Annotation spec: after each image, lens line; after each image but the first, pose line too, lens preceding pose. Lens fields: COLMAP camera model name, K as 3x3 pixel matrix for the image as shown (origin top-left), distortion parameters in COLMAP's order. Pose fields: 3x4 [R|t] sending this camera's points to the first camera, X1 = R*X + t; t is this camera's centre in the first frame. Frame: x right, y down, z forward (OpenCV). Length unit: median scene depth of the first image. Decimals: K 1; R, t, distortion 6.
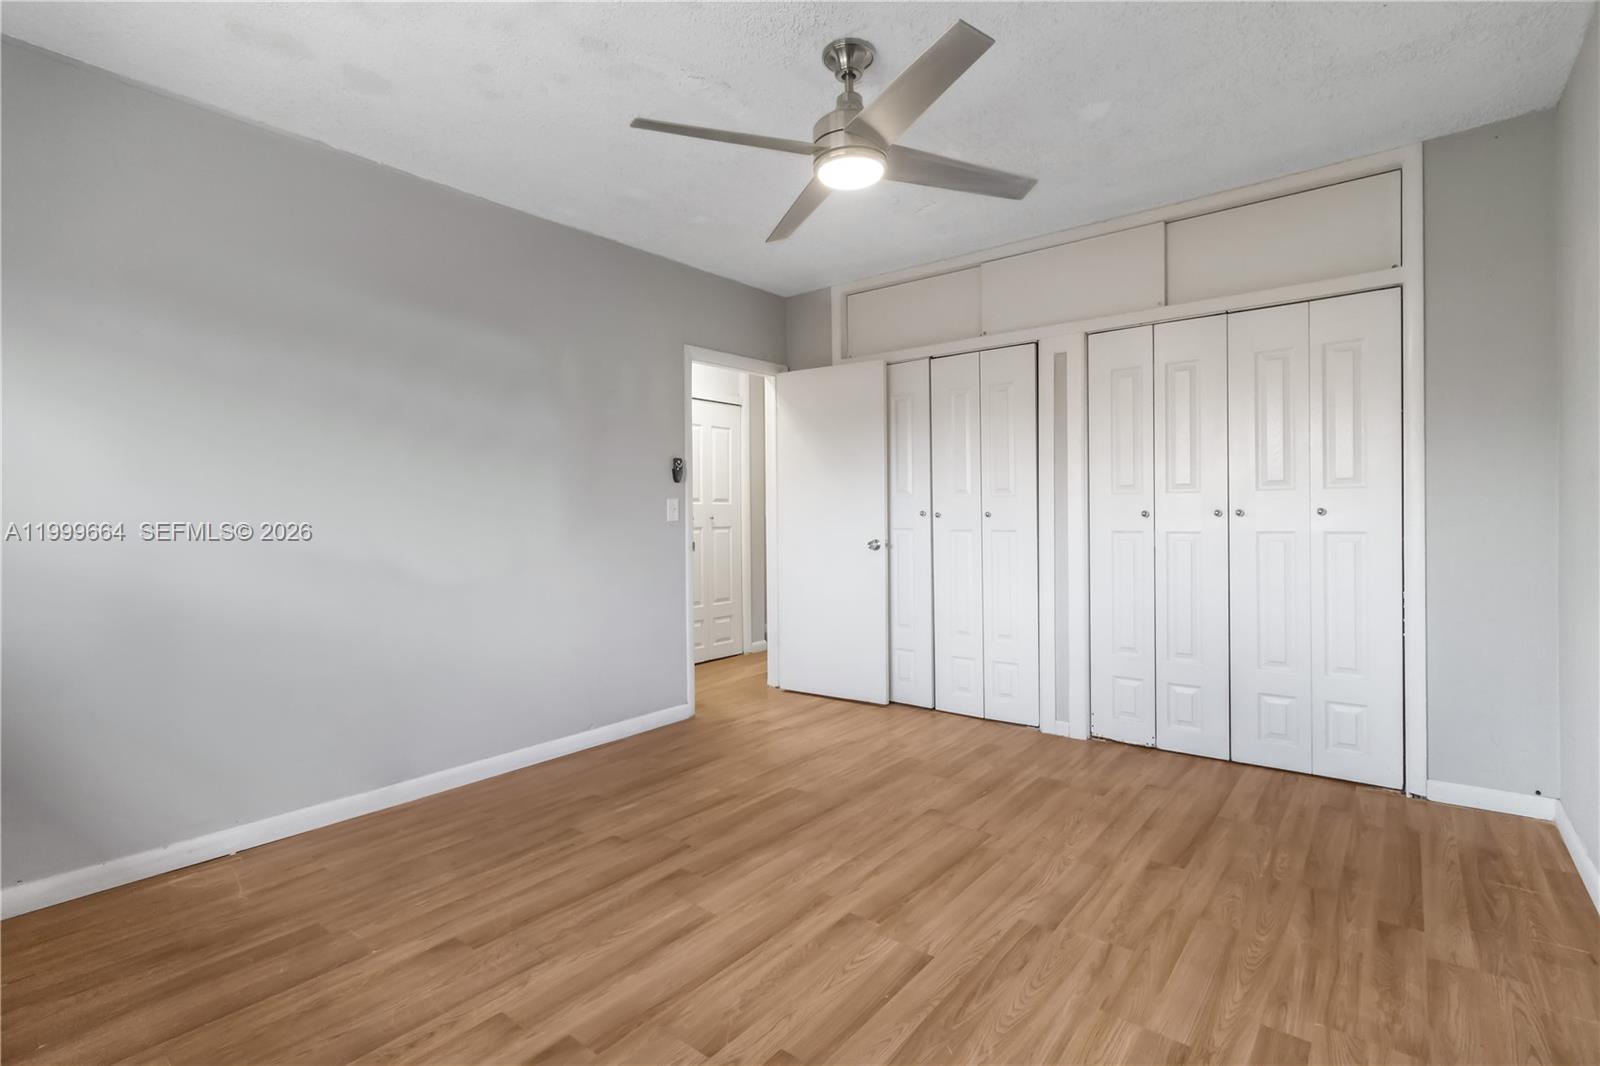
lens RADIAL K [[754.4, 0, 801.0], [0, 754.4, 524.7], [0, 0, 1]] dist [-0.000212, 0.000106]
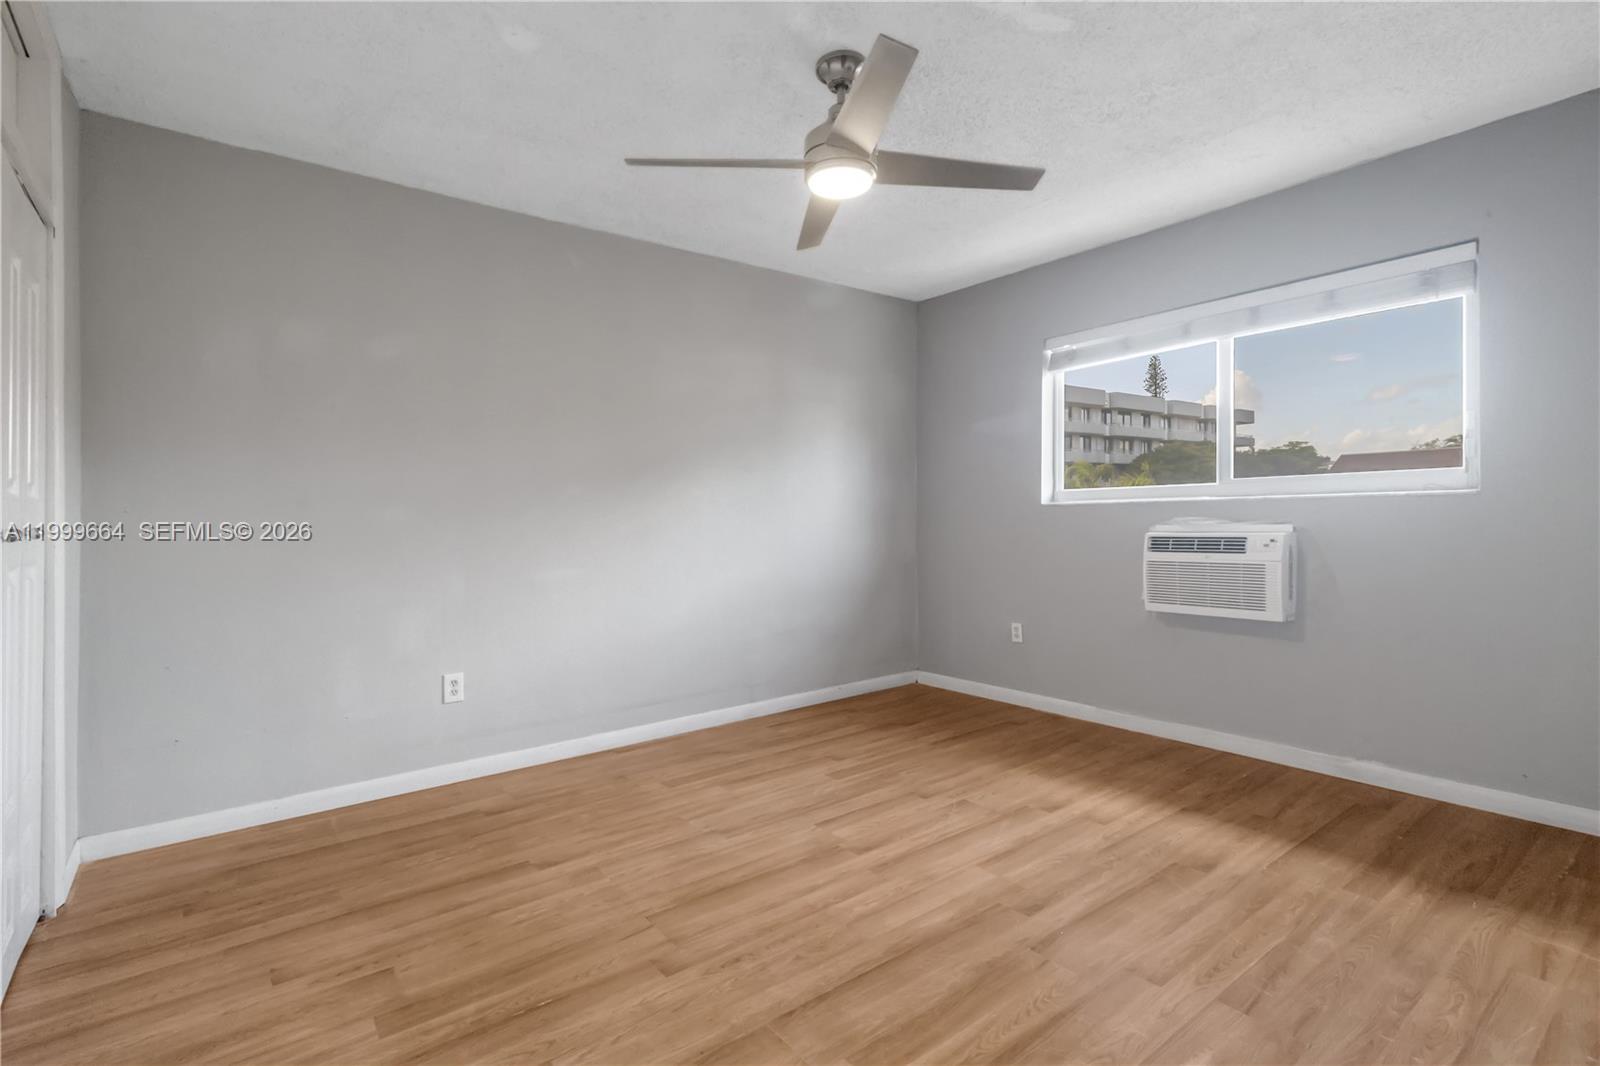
lens RADIAL K [[754.4, 0, 798.1], [0, 754.4, 522.7], [0, 0, 1]] dist [-0.000212, 0.000106]
pose [[-0.971871, 0.027291, 0.233927, -0.125499], [0.032568, 0.999294, 0.018724, -0.024015], [-0.233251, 0.025816, -0.972074, 2.040830]]
